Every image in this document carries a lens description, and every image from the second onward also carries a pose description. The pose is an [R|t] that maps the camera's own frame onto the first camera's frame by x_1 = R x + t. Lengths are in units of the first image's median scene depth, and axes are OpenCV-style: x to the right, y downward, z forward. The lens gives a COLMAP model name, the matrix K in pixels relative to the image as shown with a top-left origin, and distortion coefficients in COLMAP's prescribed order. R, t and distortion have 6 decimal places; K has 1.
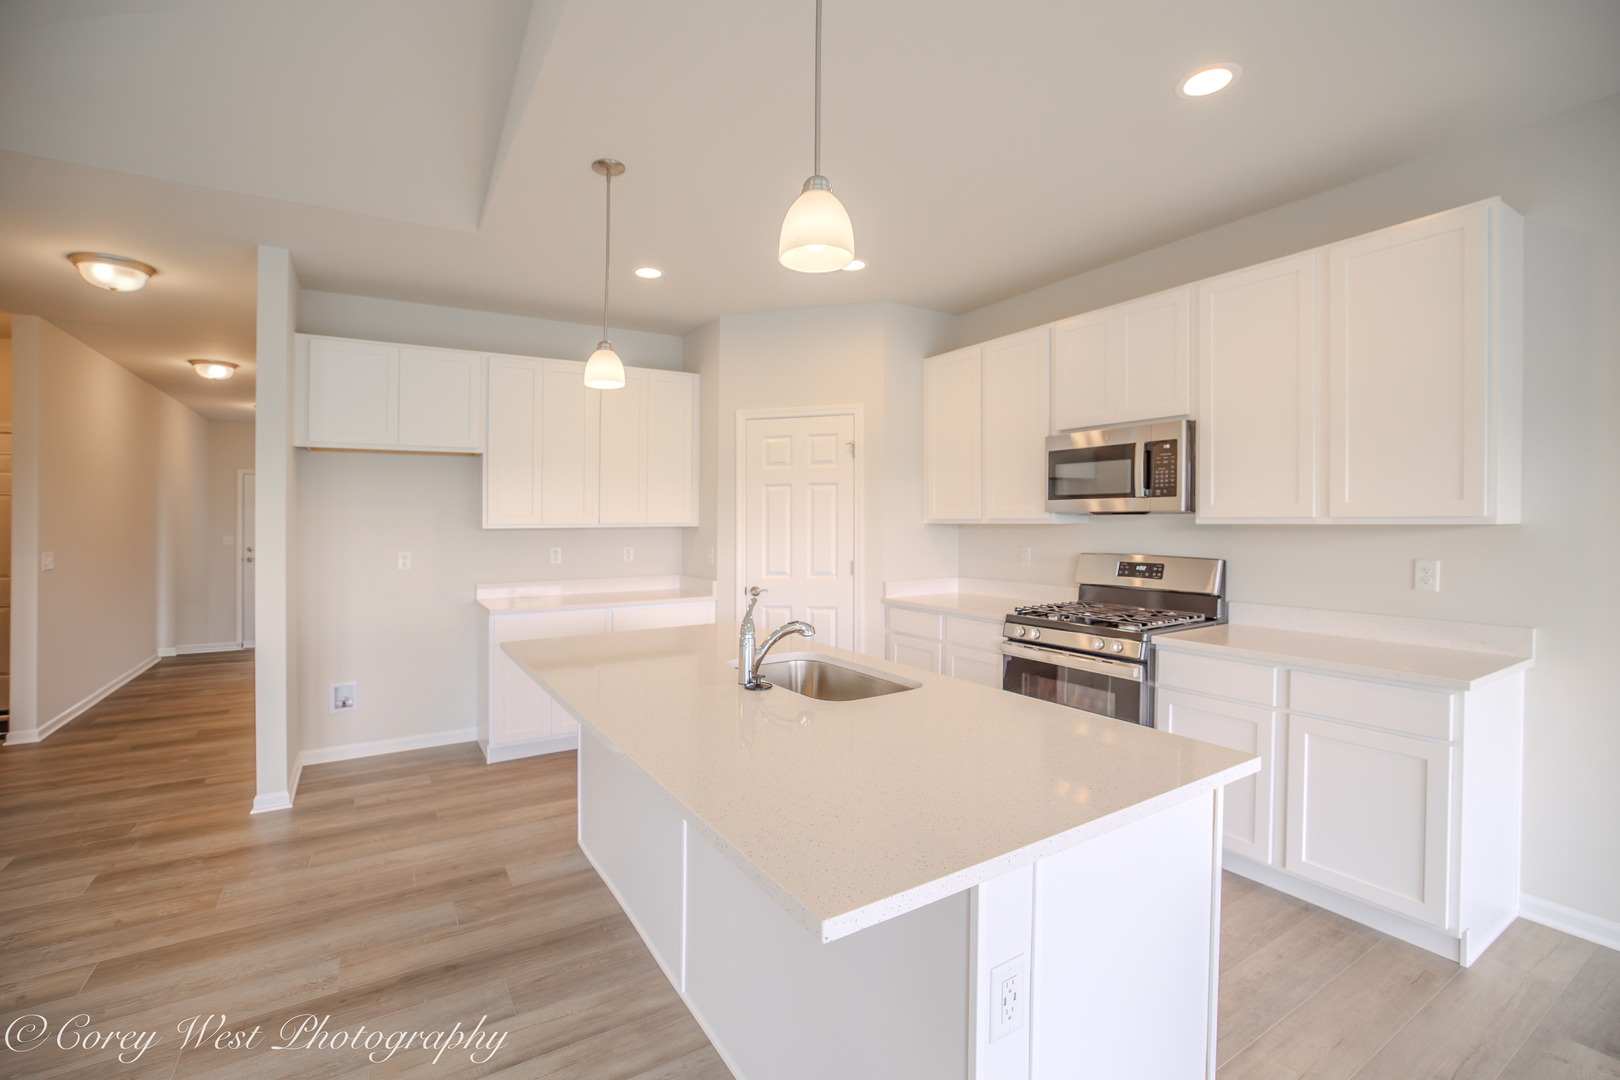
lens RADIAL K [[705.5, 0, 805.4], [0, 705.5, 517.7], [0, 0, 1]] dist [-0.037828, 0.000103]
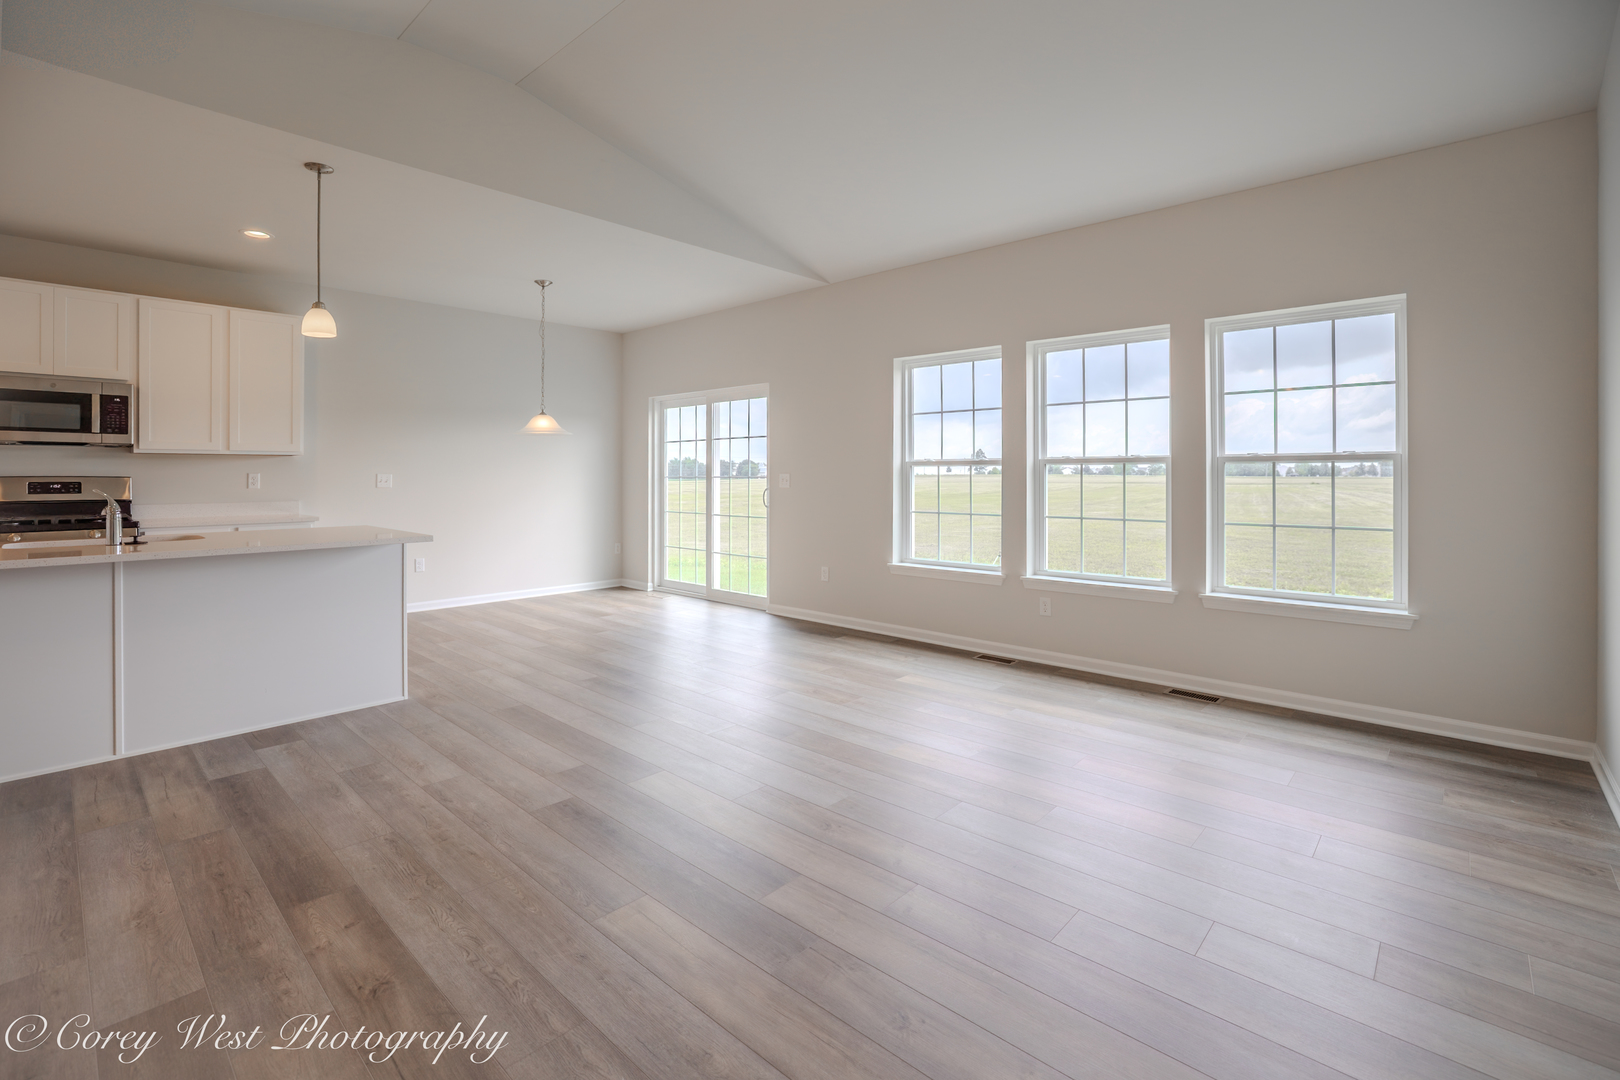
lens RADIAL K [[736.8, 0, 789.5], [0, 736.8, 474.3], [0, 0, 1]] dist [-0.045437, 0.015423]
pose [[-0.242801, 0.004845, 0.970064, -1.183144], [0.001669, 0.999988, -0.004577, 0.059271], [-0.970075, 0.000507, -0.242806, -0.012668]]
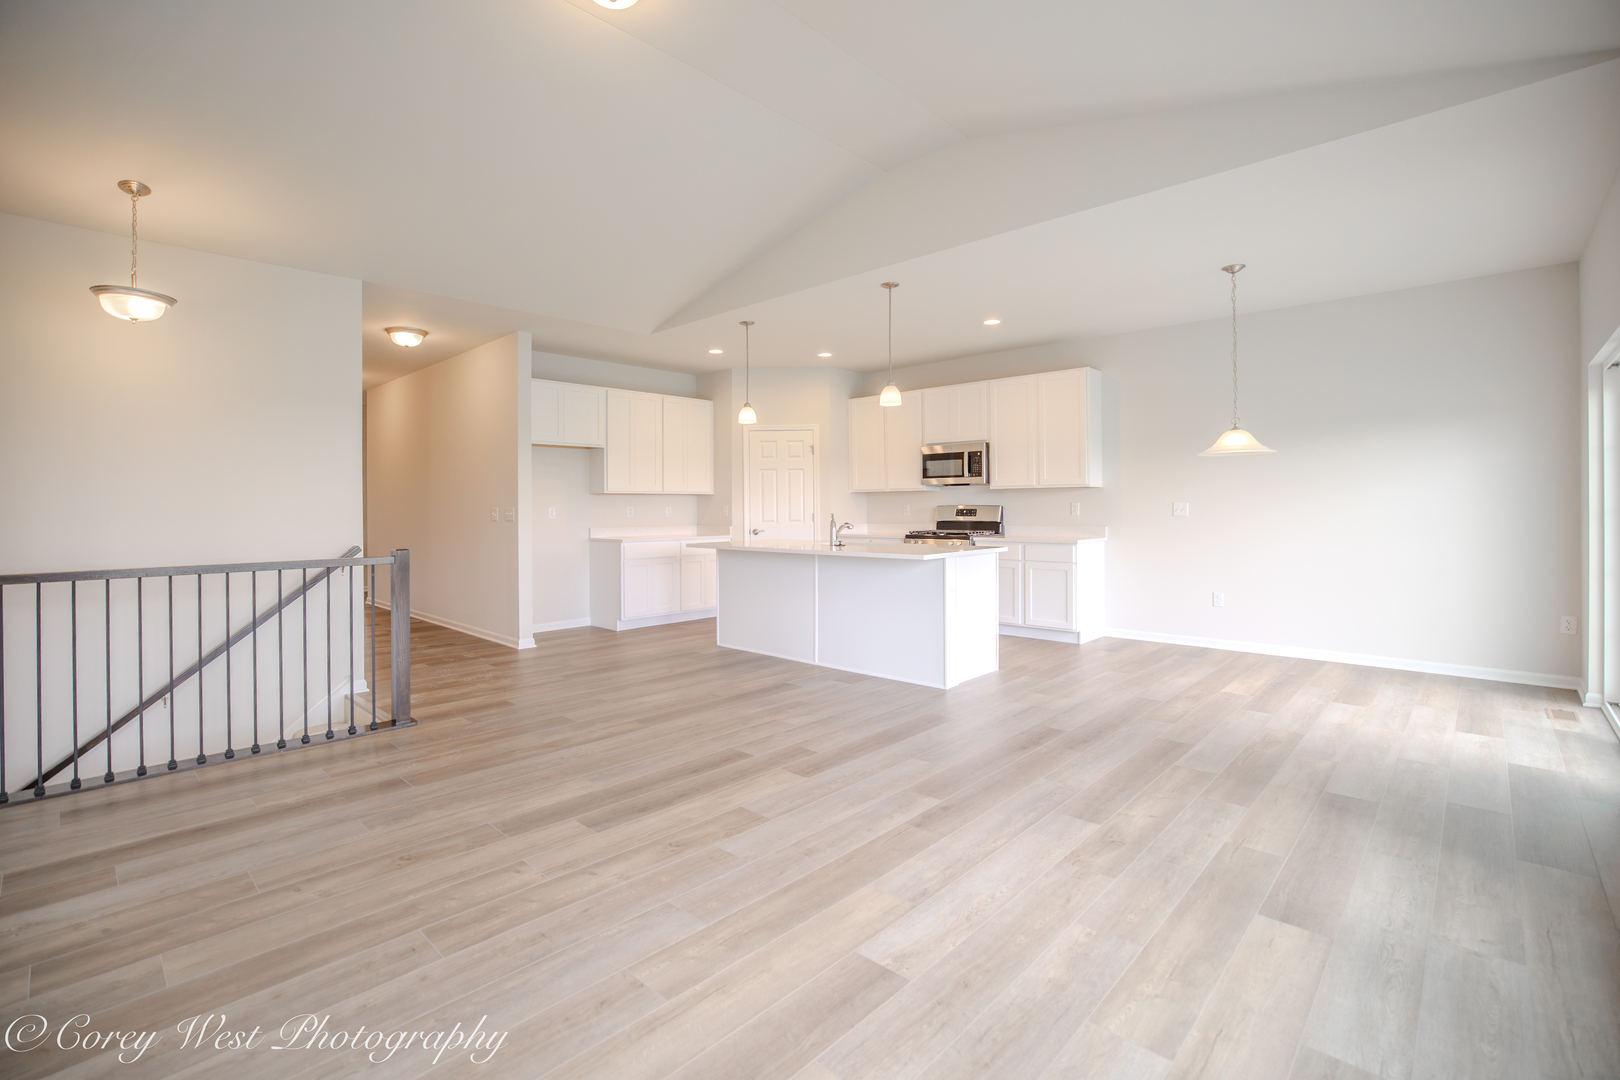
lens RADIAL K [[730.5, 0, 795.1], [0, 730.5, 505.4], [0, 0, 1]] dist [-0.044947, 0.014741]
pose [[0.971557, 0.000831, 0.236804, -0.531574], [-0.000486, 0.999999, -0.001513, 0.058266], [-0.236805, 0.001355, 0.971556, -0.993656]]
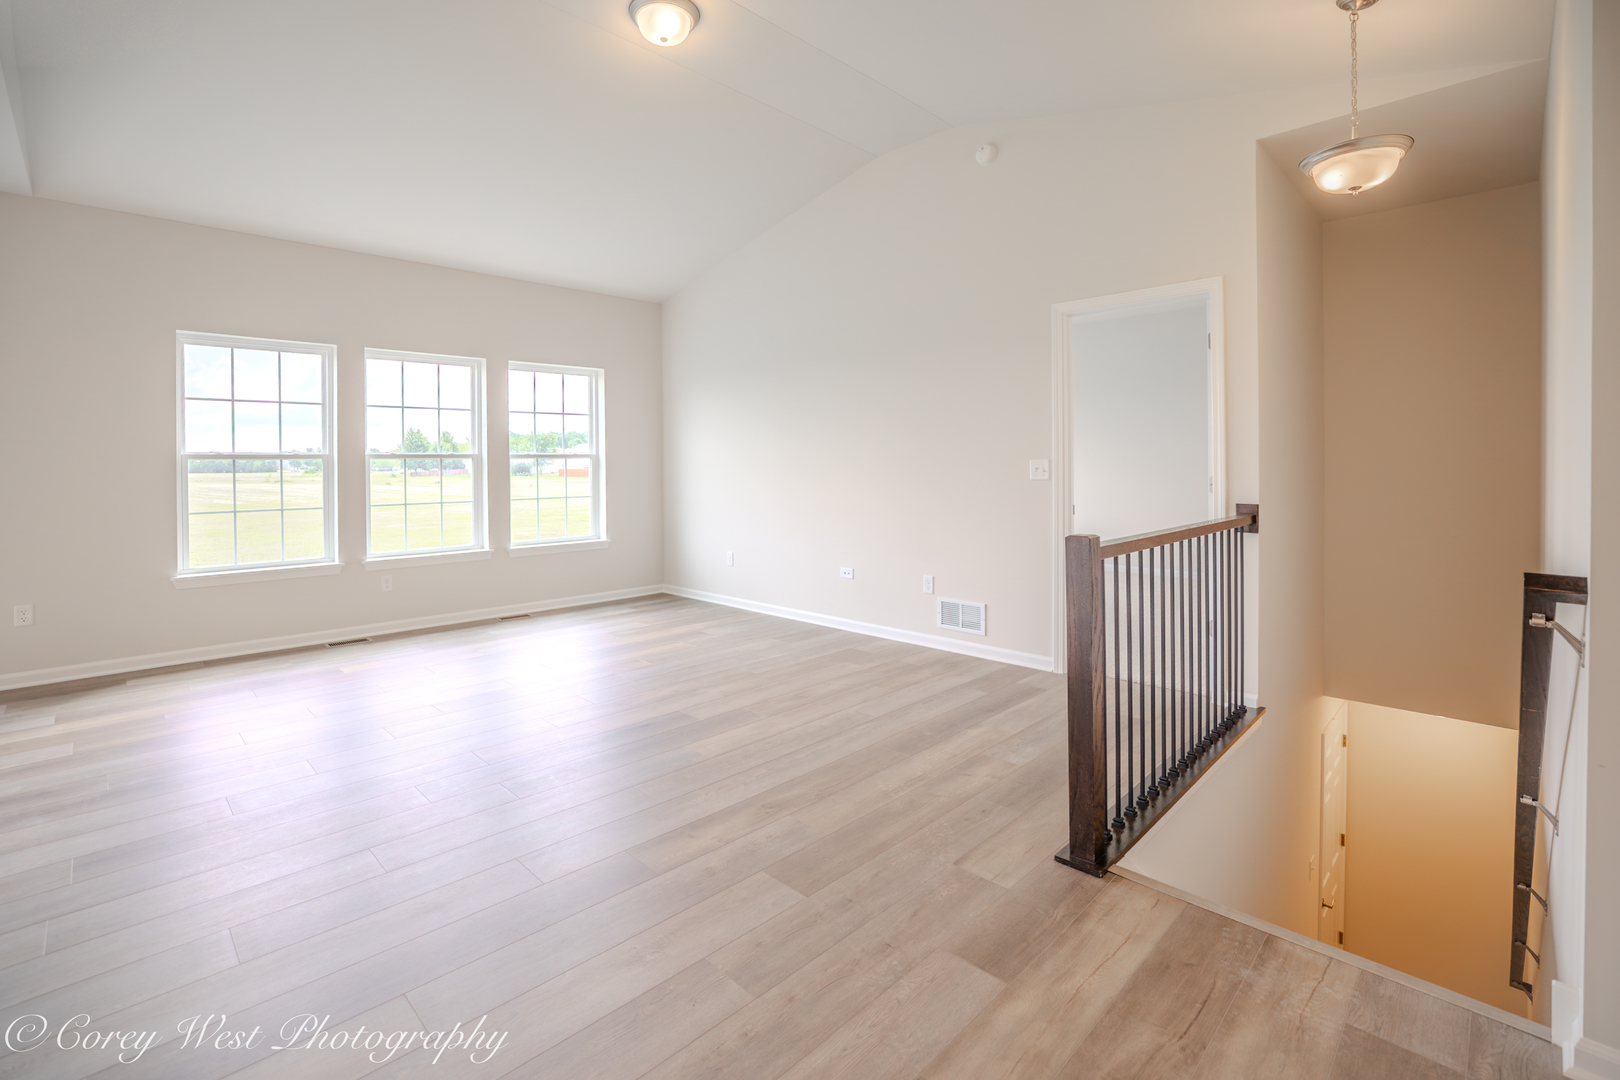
lens RADIAL K [[736.8, 0, 789.5], [0, 736.8, 474.3], [0, 0, 1]] dist [-0.045437, 0.015423]
pose [[-0.978163, 0.018656, -0.206998, -0.496379], [0.016441, 0.999788, 0.012416, 0.062372], [0.207186, 0.008741, -0.978263, 0.886540]]
